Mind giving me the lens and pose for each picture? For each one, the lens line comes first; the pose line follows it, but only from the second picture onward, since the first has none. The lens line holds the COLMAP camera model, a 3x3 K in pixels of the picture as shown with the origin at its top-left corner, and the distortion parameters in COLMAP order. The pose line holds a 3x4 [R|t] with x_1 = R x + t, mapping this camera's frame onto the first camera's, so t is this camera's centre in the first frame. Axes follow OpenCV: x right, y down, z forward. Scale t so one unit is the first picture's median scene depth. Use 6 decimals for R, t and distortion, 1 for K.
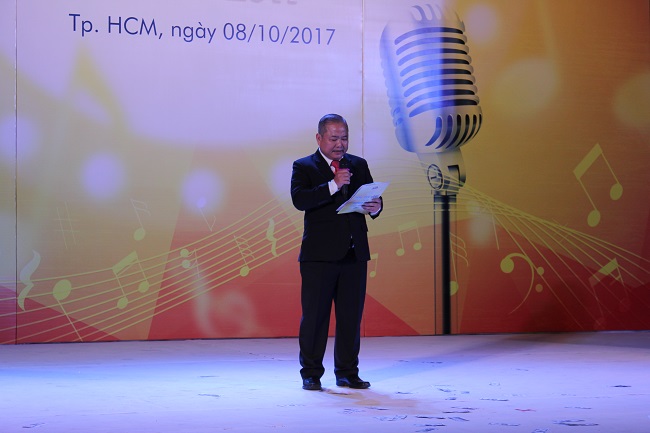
lens RADIAL K [[1636.7, 0, 325.0], [0, 1636.7, 216.5], [0, 0, 1]] dist [0.102117, -0.042074]
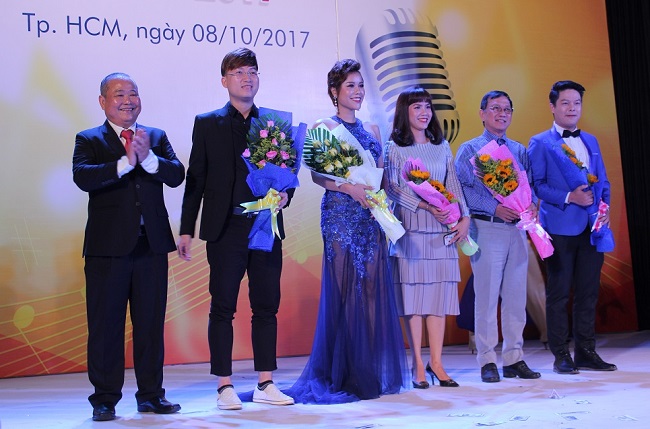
lens RADIAL K [[1093.9, 0, 325.0], [0, 1093.9, 214.5], [0, 0, 1]] dist [-0.010407, 0.047949]
pose [[0.996948, -0.044476, 0.064157, -0.030797], [0.047860, 0.997489, -0.052210, 0.026447], [-0.061674, 0.055121, 0.996573, 0.371706]]
